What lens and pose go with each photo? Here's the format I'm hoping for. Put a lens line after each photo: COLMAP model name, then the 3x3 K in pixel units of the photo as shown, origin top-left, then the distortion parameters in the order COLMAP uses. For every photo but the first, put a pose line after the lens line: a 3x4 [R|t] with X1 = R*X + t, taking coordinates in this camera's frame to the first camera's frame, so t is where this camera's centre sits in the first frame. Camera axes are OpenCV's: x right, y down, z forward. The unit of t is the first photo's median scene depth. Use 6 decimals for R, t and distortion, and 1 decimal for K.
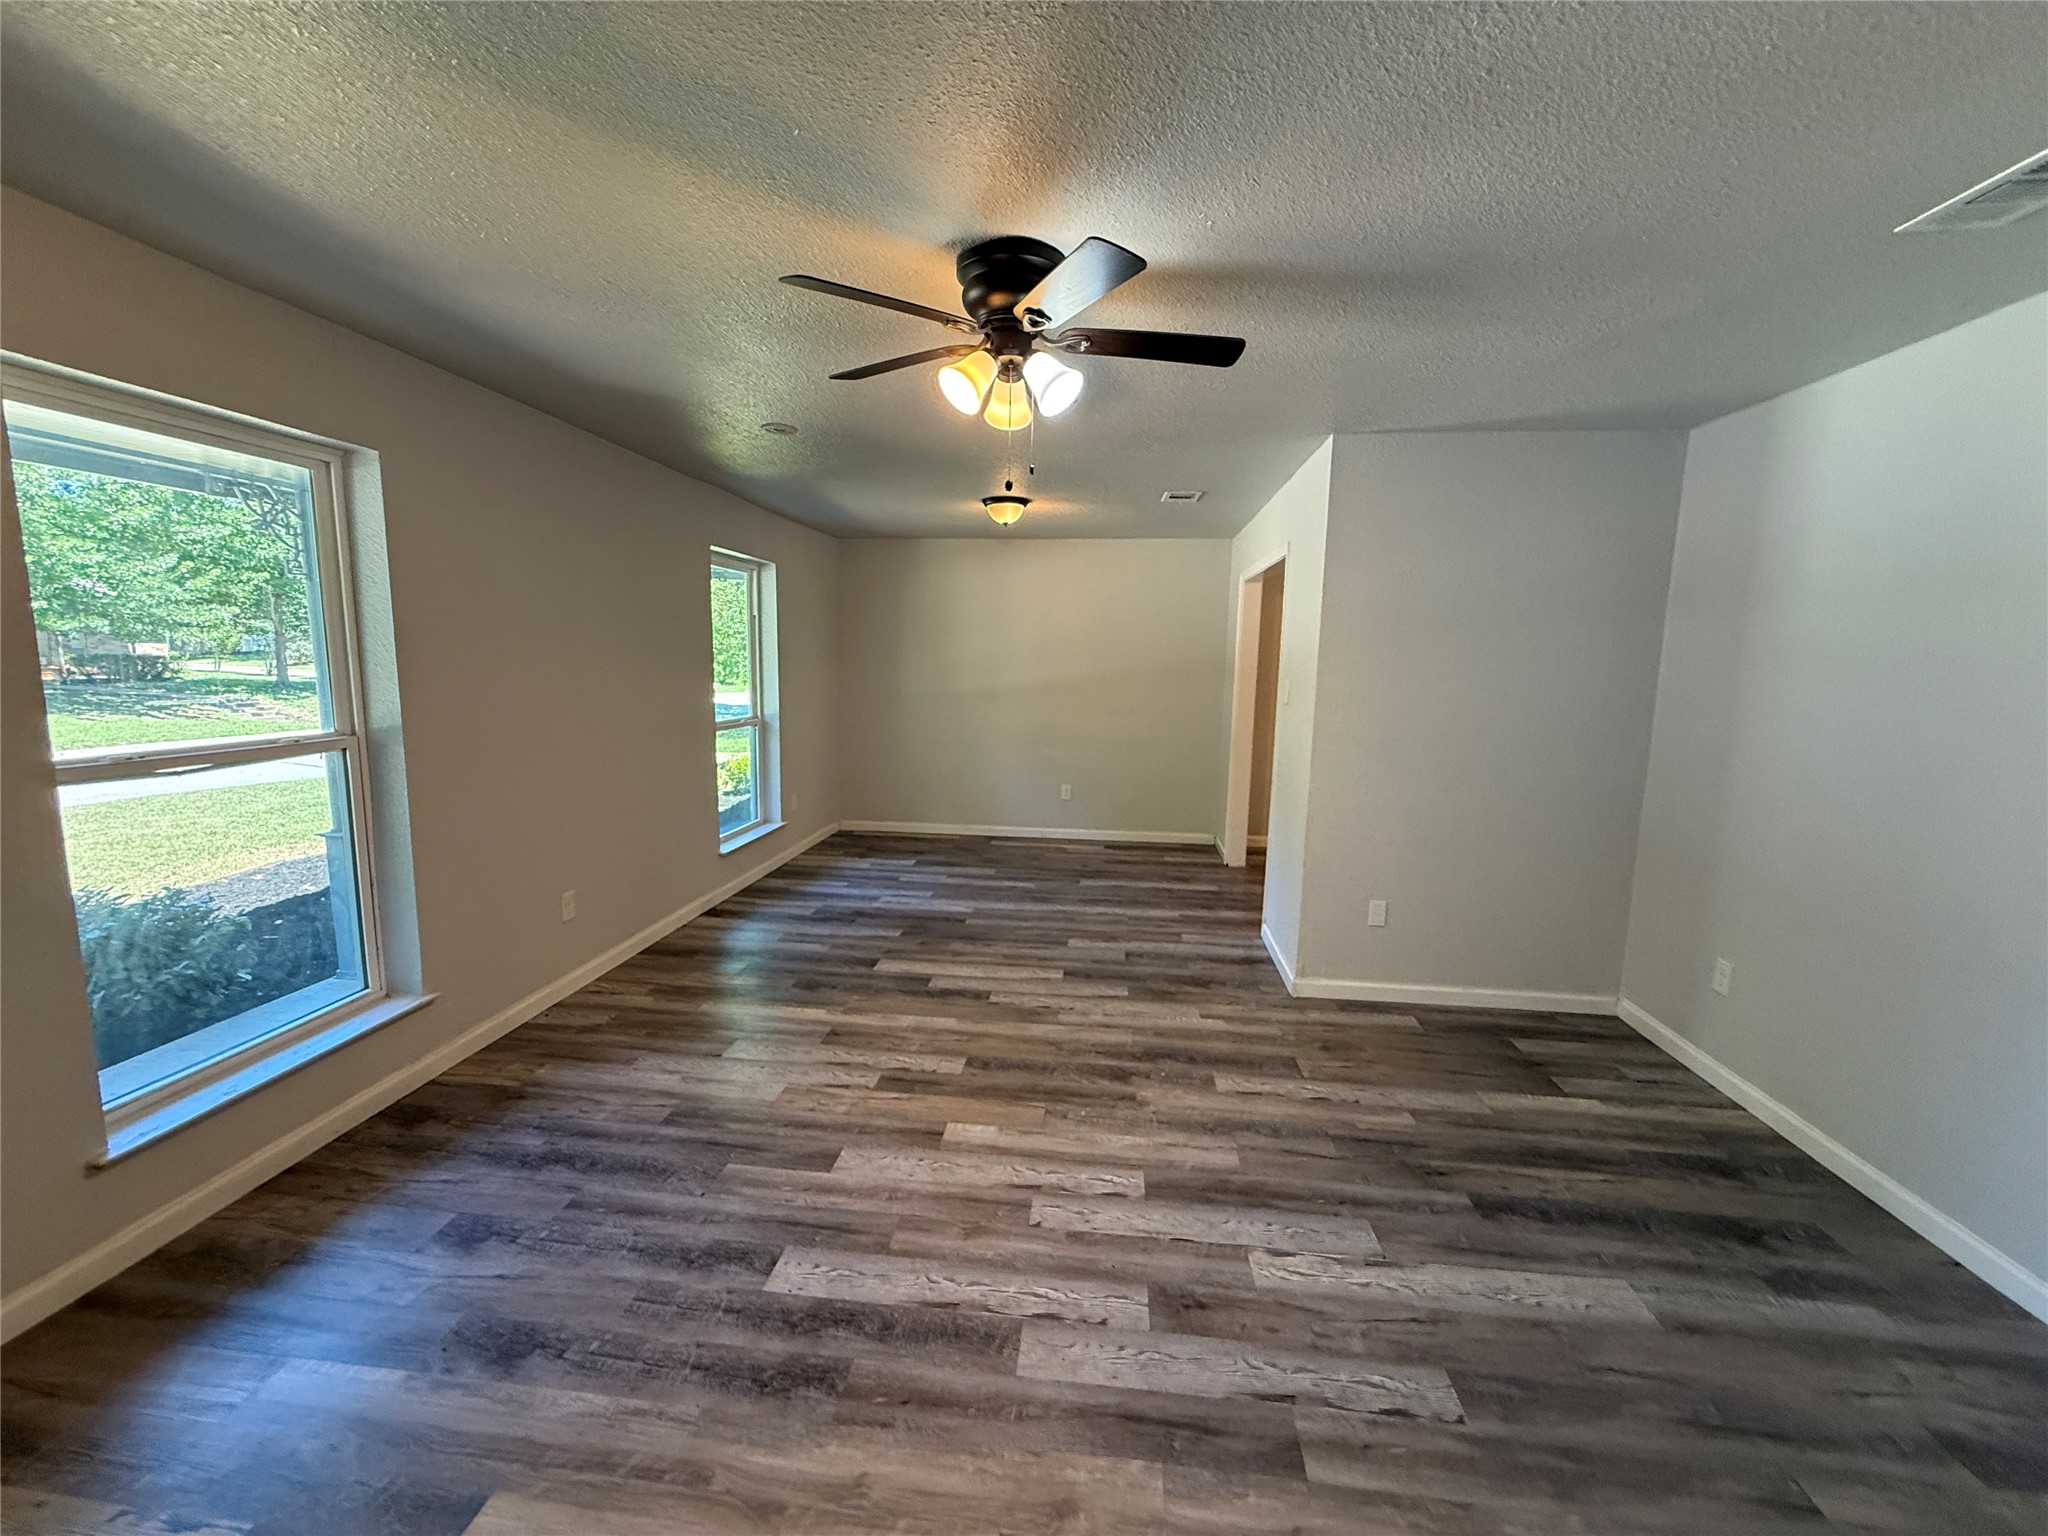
lens RADIAL K [[810.3, 0, 1022.4], [0, 810.3, 765.9], [0, 0, 1]] dist [-0.000662, 0.000342]
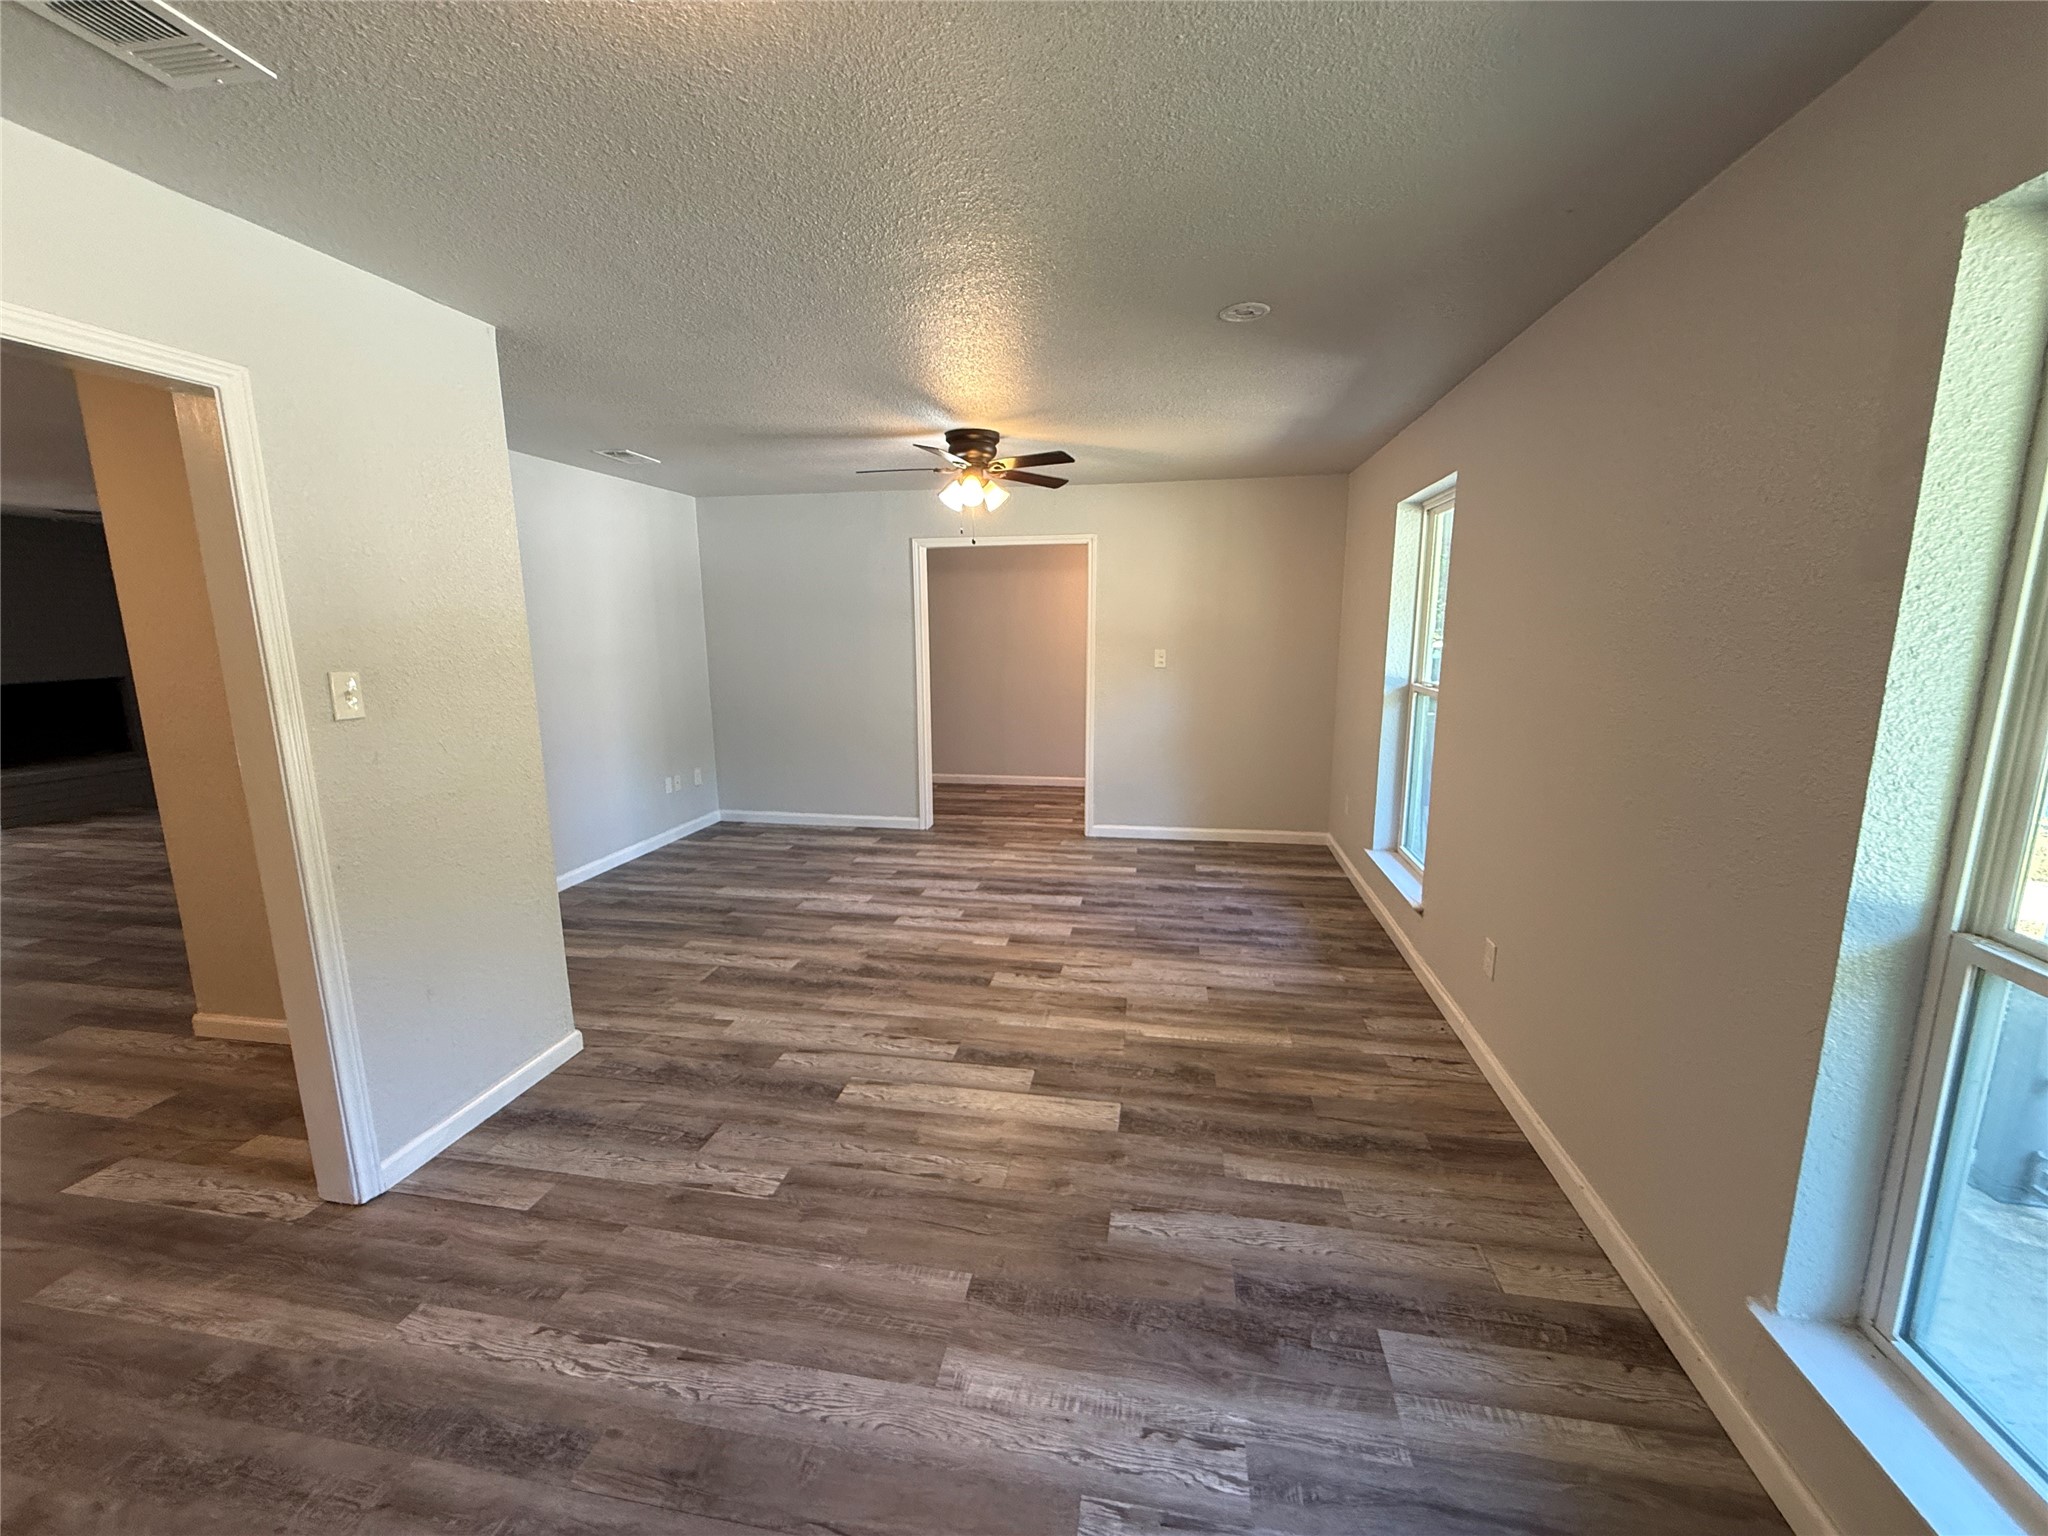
lens RADIAL K [[810.3, 0, 1022.4], [0, 810.3, 765.9], [0, 0, 1]] dist [-0.000662, 0.000342]
pose [[-0.997968, -0.024150, 0.058958, -0.183792], [-0.004776, 0.951125, 0.308768, -0.299242], [-0.063533, 0.307859, -0.949308, 2.099347]]
